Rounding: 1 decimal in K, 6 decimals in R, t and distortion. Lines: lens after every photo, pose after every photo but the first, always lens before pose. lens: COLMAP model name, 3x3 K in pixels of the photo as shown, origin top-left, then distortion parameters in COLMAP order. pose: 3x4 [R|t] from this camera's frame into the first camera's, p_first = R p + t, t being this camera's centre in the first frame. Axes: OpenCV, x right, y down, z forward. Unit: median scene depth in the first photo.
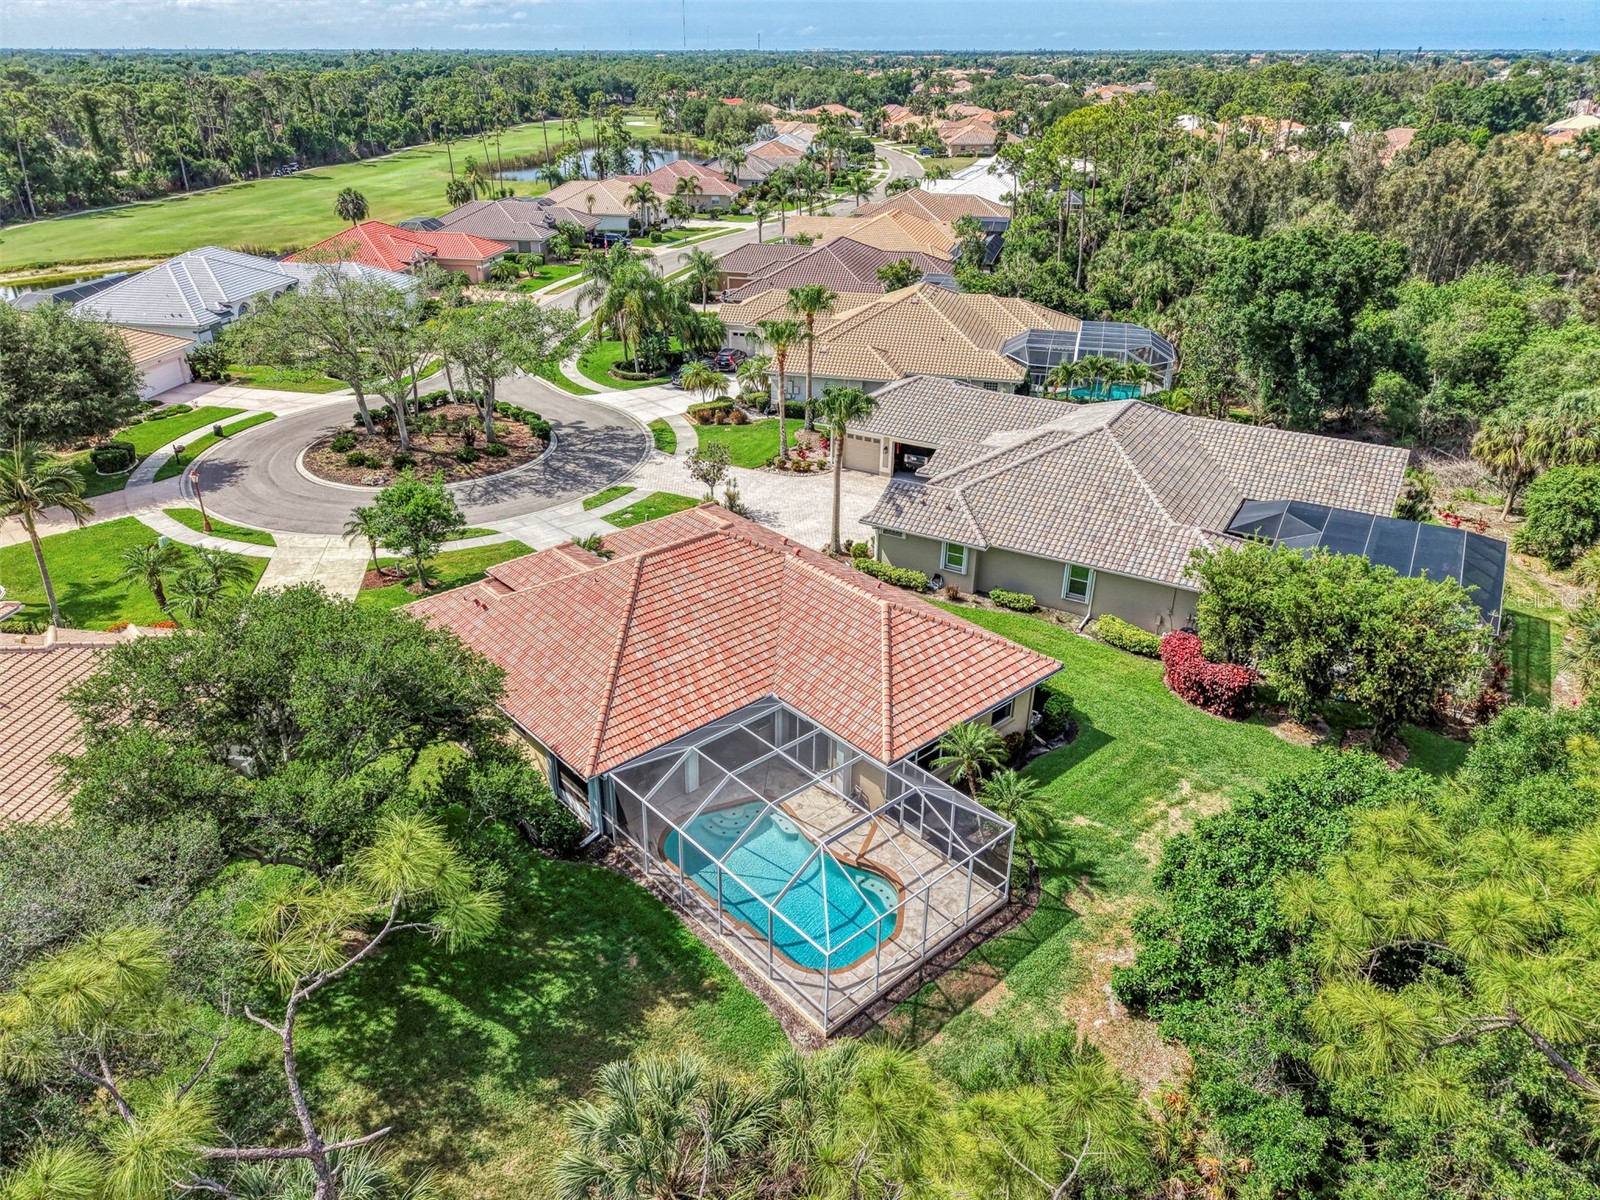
lens RADIAL K [[1088.3, 0, 792.4], [0, 1088.3, 601.7], [0, 0, 1]] dist [0.028258, -0.028840]
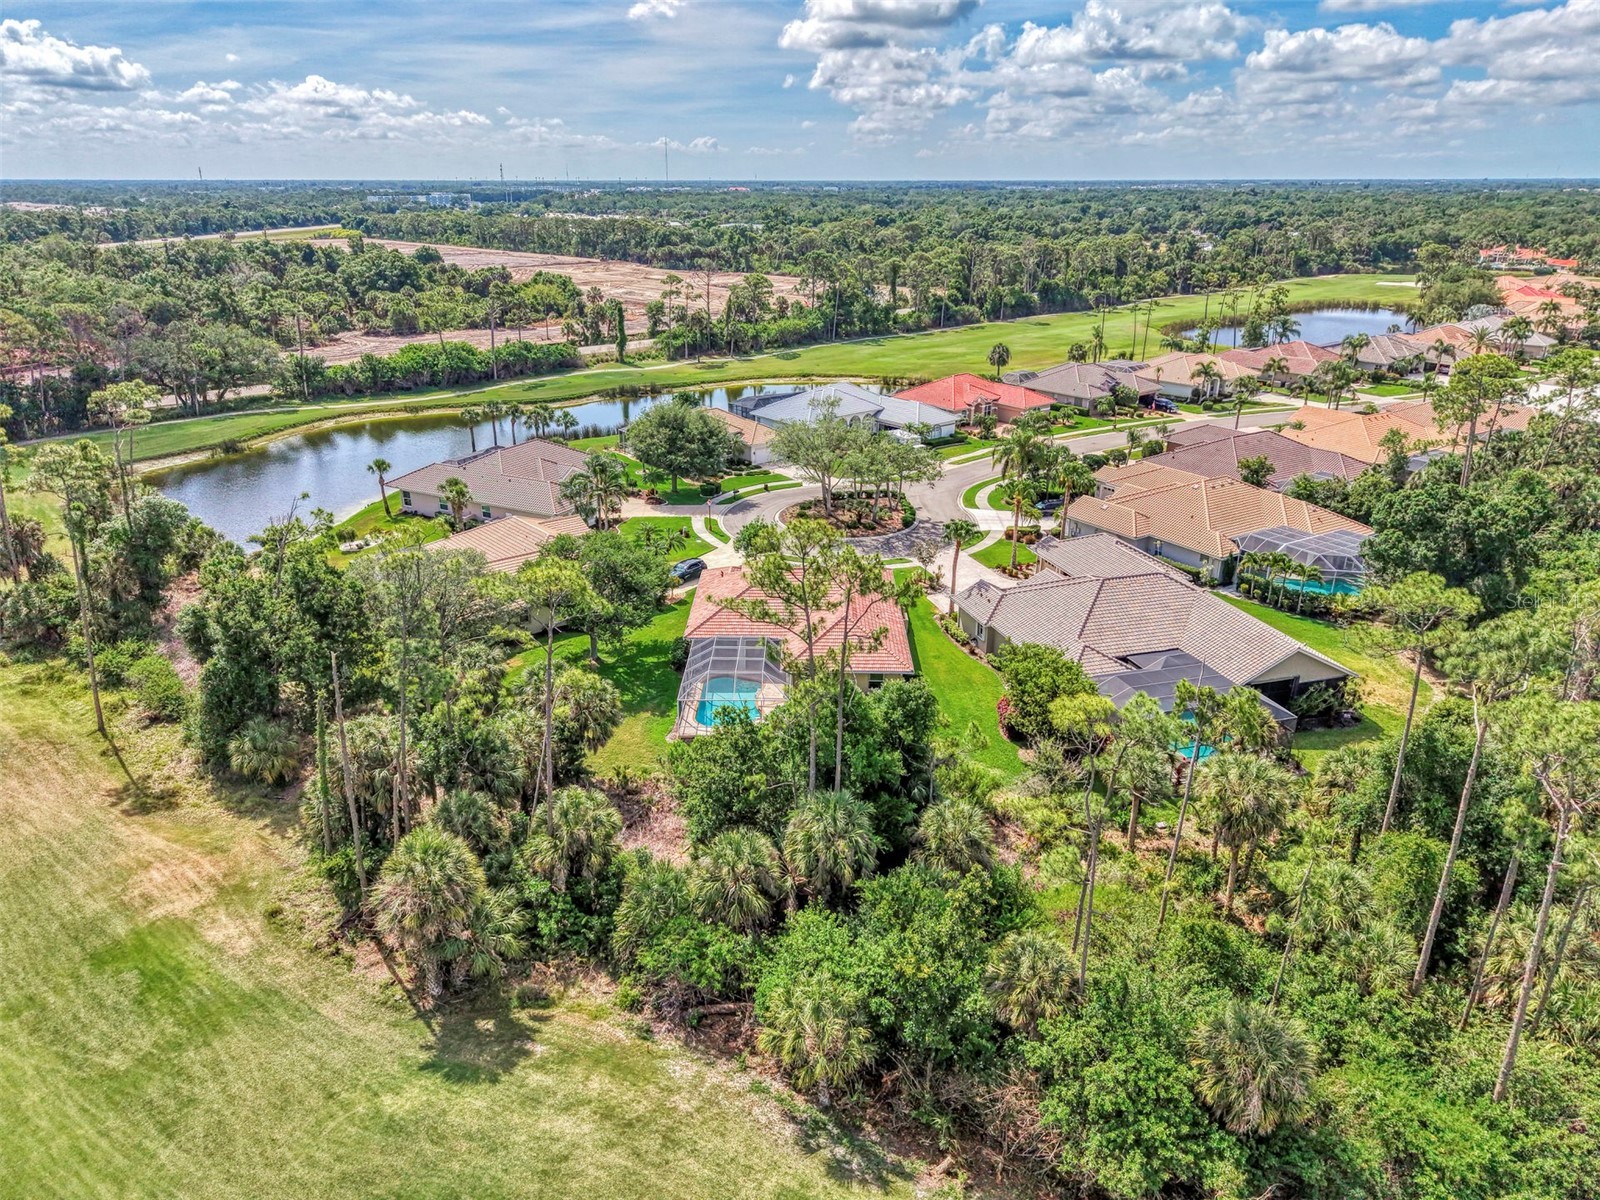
lens RADIAL K [[1088.3, 0, 790.1], [0, 1088.3, 601.6], [0, 0, 1]] dist [0.028258, -0.028840]
pose [[0.743576, 0.243208, -0.622852, 0.395044], [-0.302788, 0.952999, 0.010647, -0.004090], [0.596167, 0.180675, 0.782267, -0.203726]]
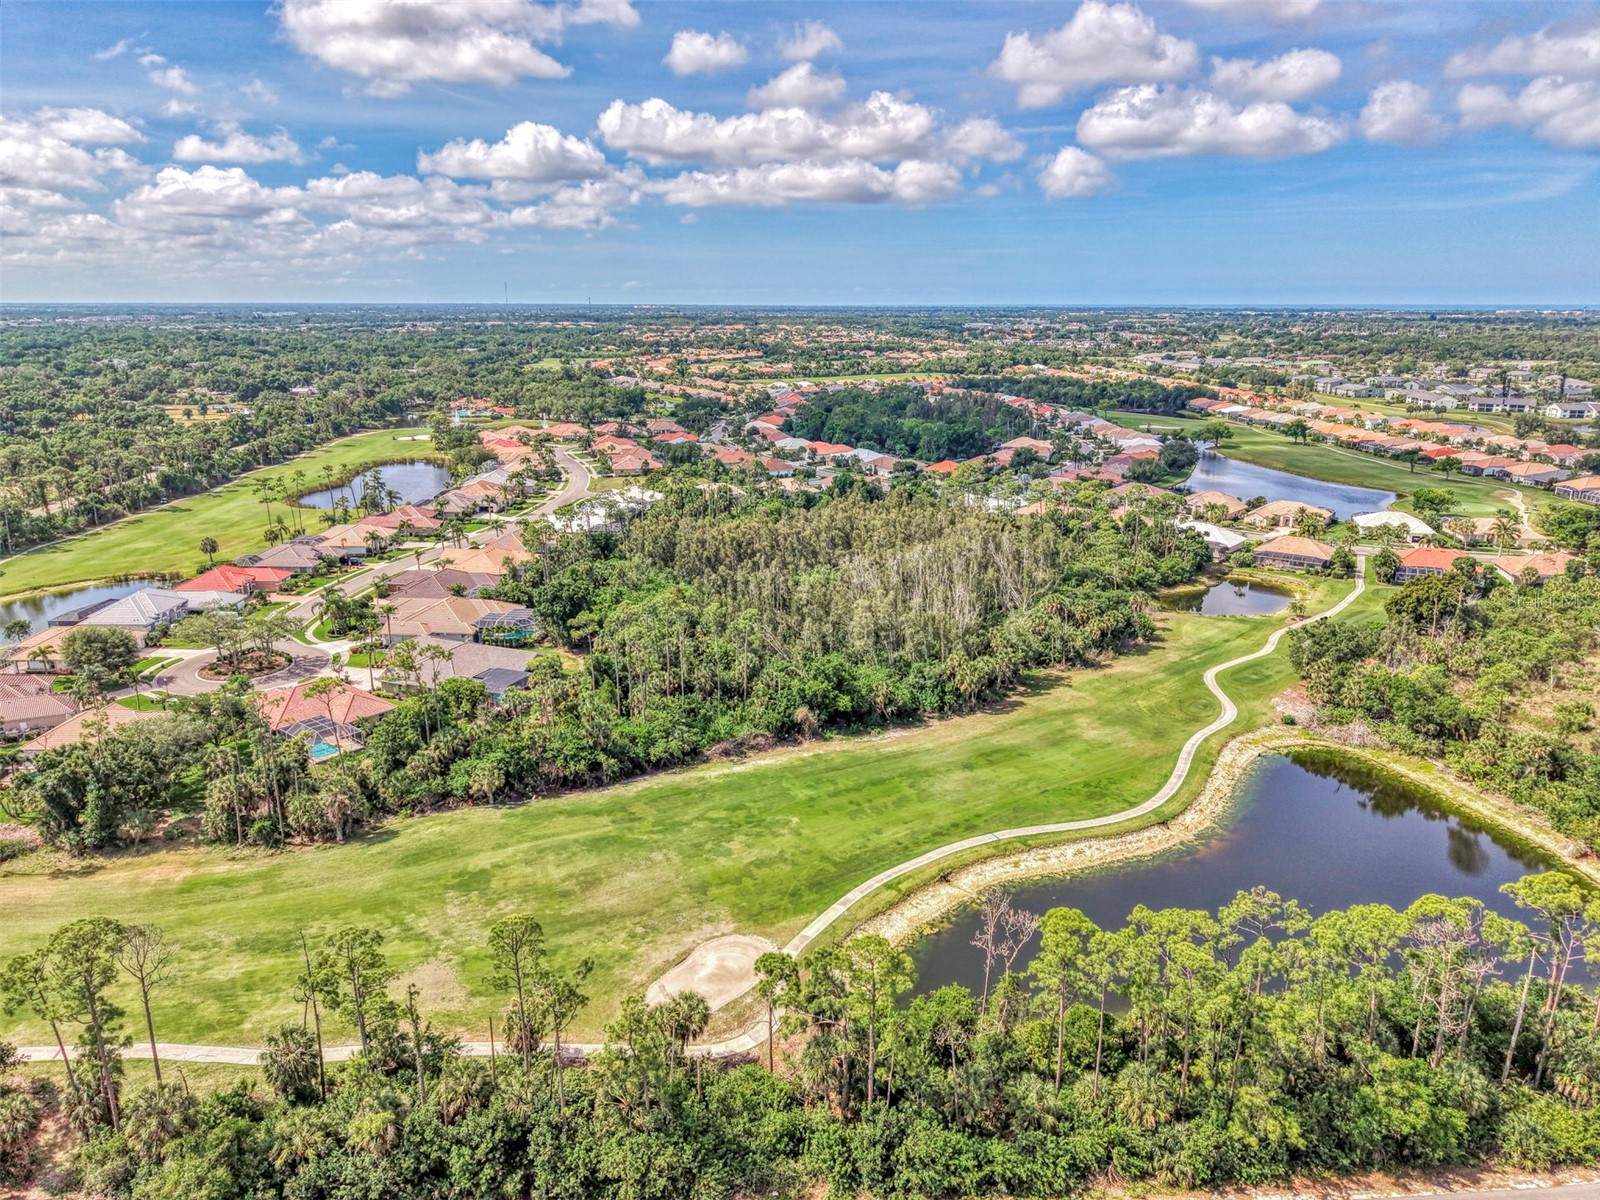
lens RADIAL K [[1088.3, 0, 805.8], [0, 1088.3, 603.9], [0, 0, 1]] dist [0.028258, -0.028840]
pose [[0.988560, -0.041724, 0.144943, 0.389575], [0.069143, 0.979416, -0.189639, 0.187369], [-0.134047, 0.197491, 0.971097, -1.104368]]
